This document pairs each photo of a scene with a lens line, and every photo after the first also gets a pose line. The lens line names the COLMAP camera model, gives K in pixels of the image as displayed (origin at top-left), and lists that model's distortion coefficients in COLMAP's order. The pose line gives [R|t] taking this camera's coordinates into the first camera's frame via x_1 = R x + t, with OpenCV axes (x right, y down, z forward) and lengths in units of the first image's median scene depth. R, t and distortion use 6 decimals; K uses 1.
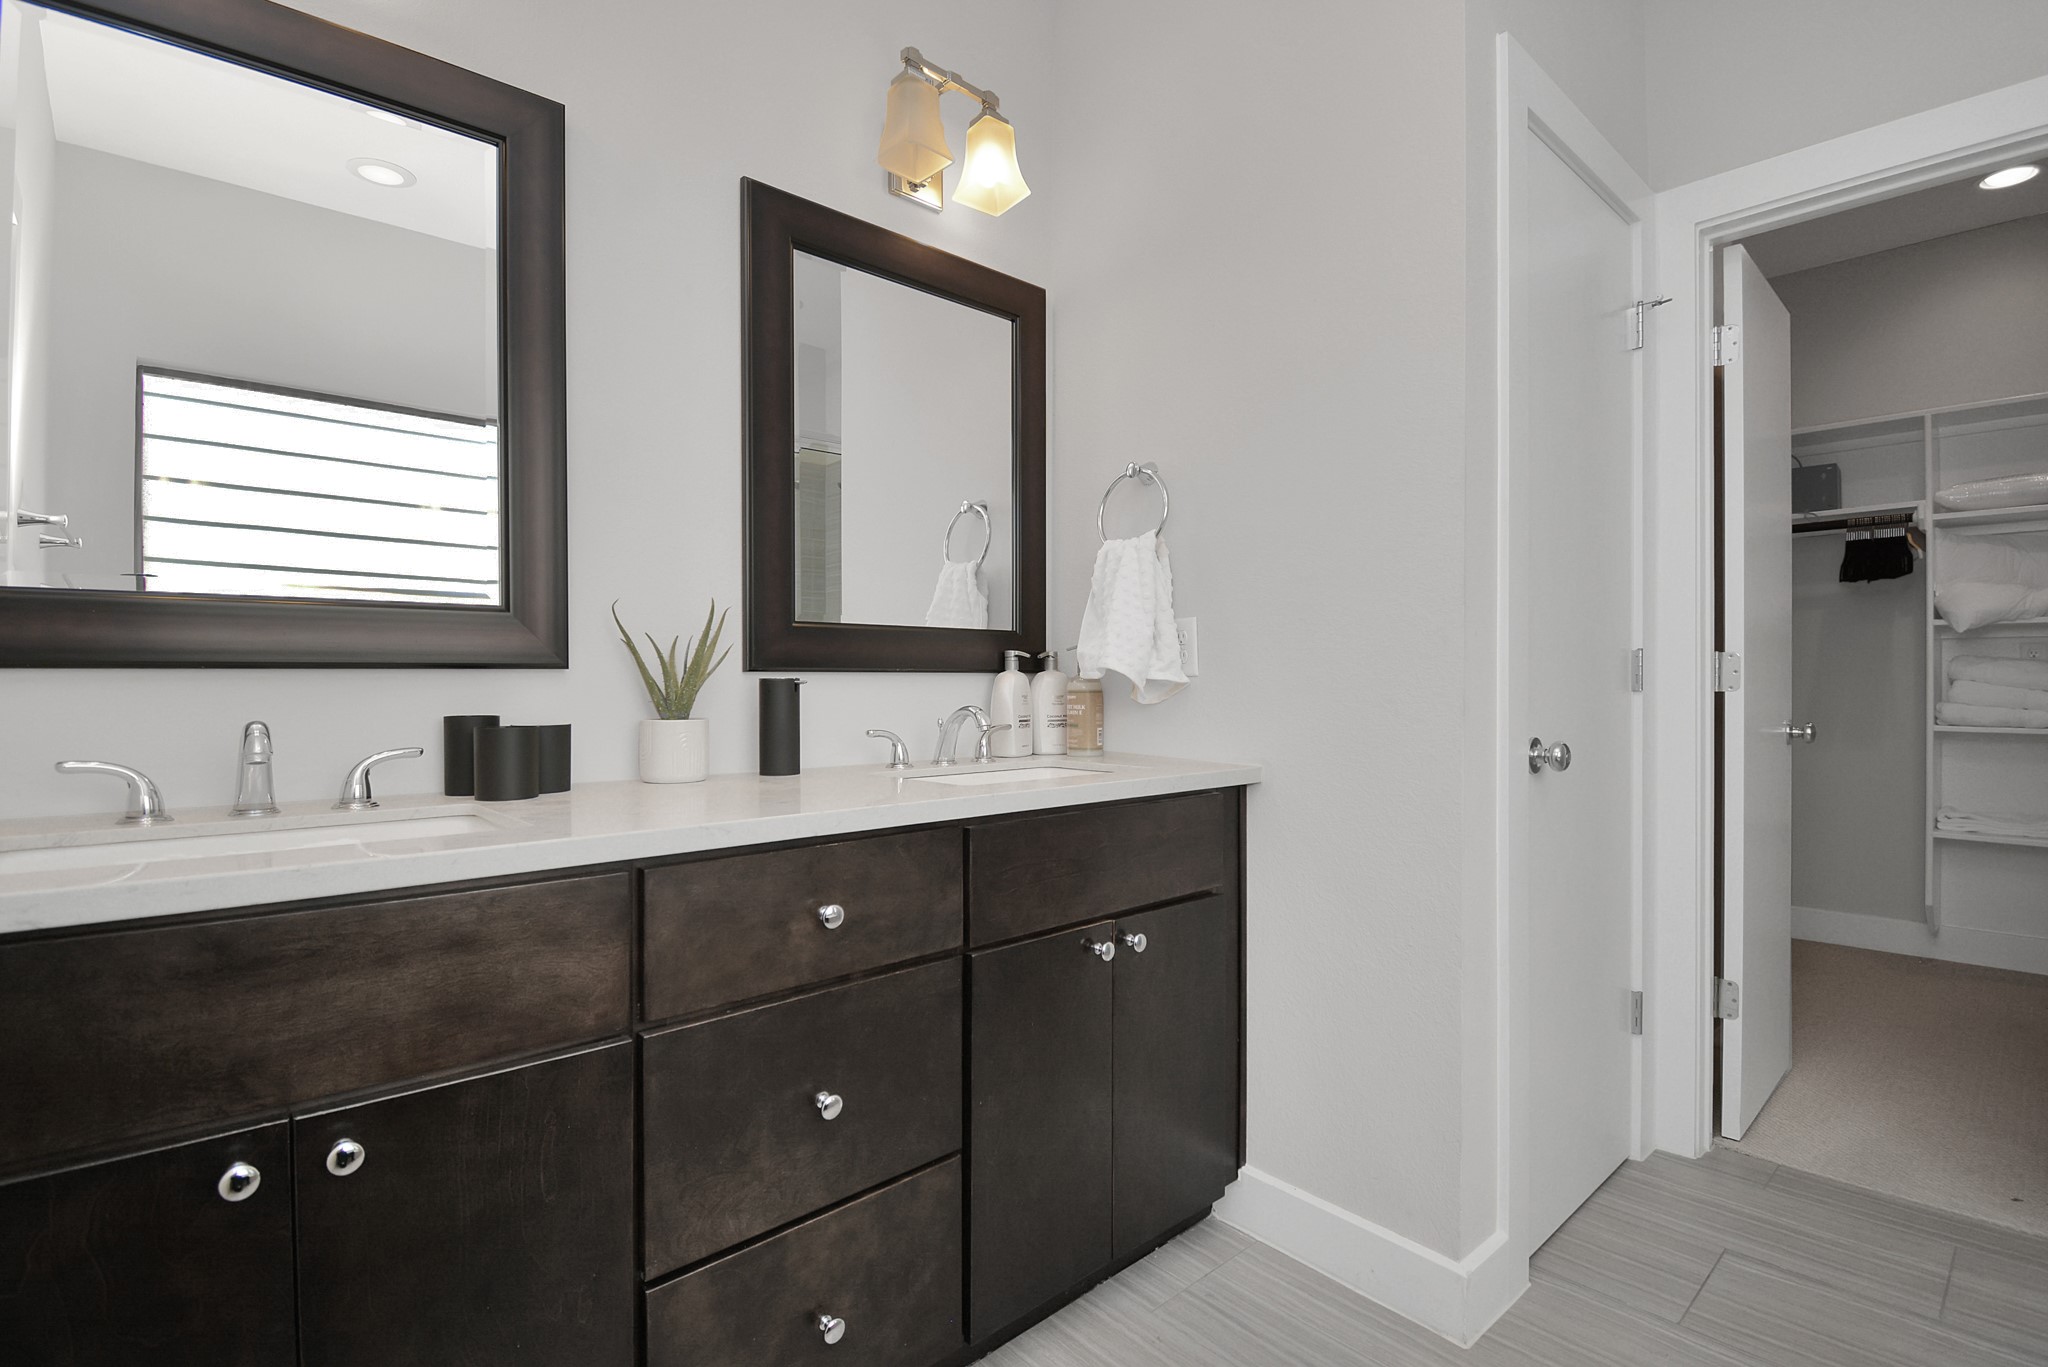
lens RADIAL K [[969.5, 0, 1025.2], [0, 969.5, 674.5], [0, 0, 1]] dist [-0.016736, -0.001168]
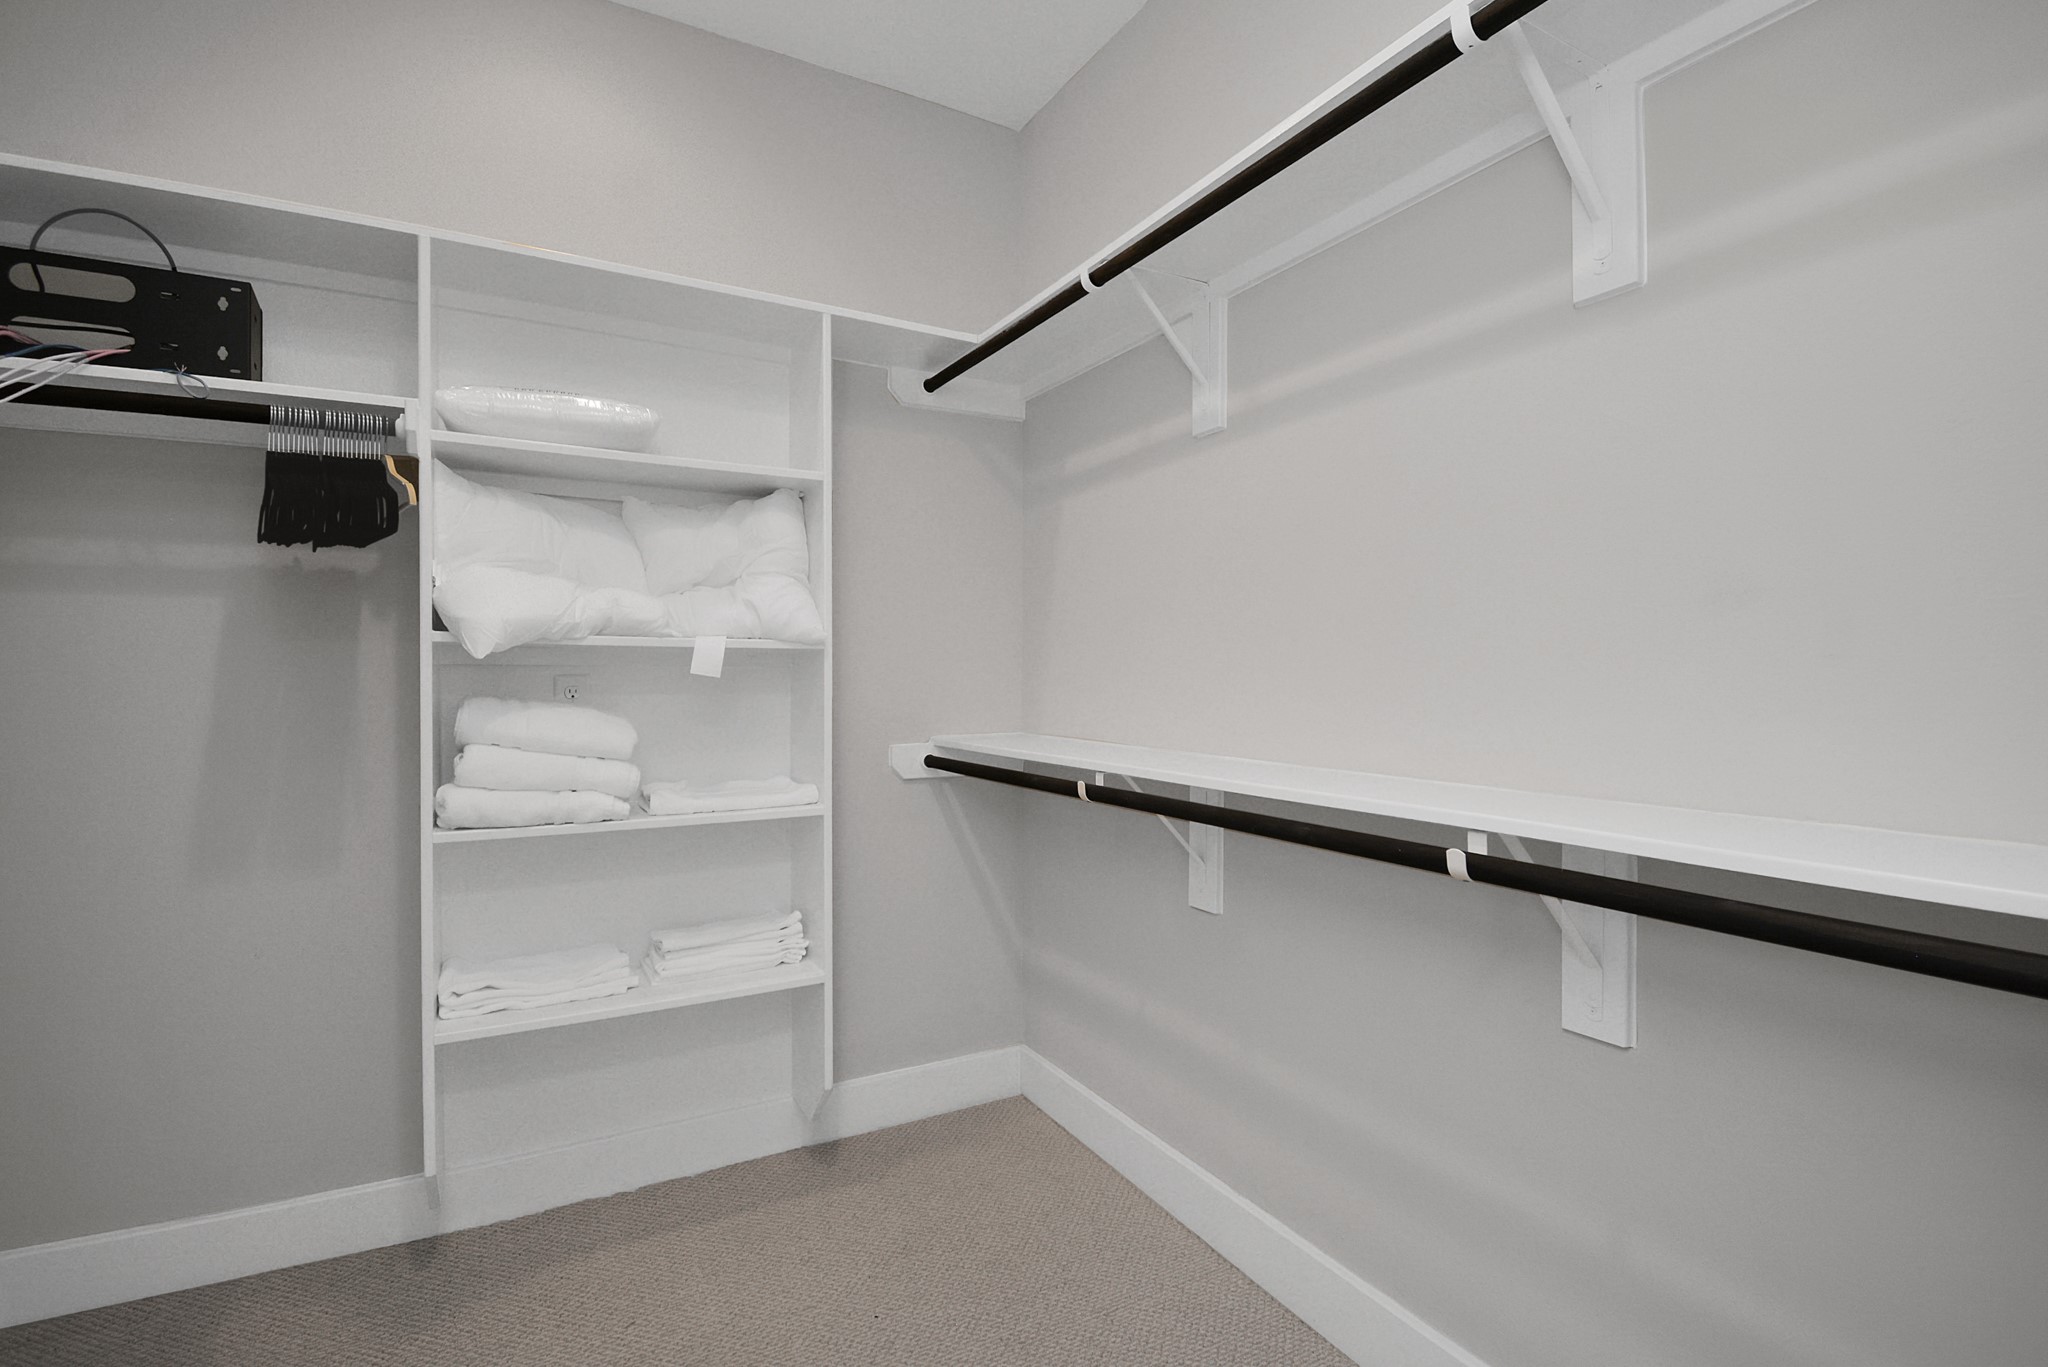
lens RADIAL K [[969.5, 0, 1024.9], [0, 969.5, 682.3], [0, 0, 1]] dist [-0.016736, -0.001168]
pose [[0.241972, 0.002754, 0.970279, 0.516996], [0.007562, 0.999960, -0.004724, -0.024862], [-0.970254, 0.008480, 0.241942, 0.554962]]
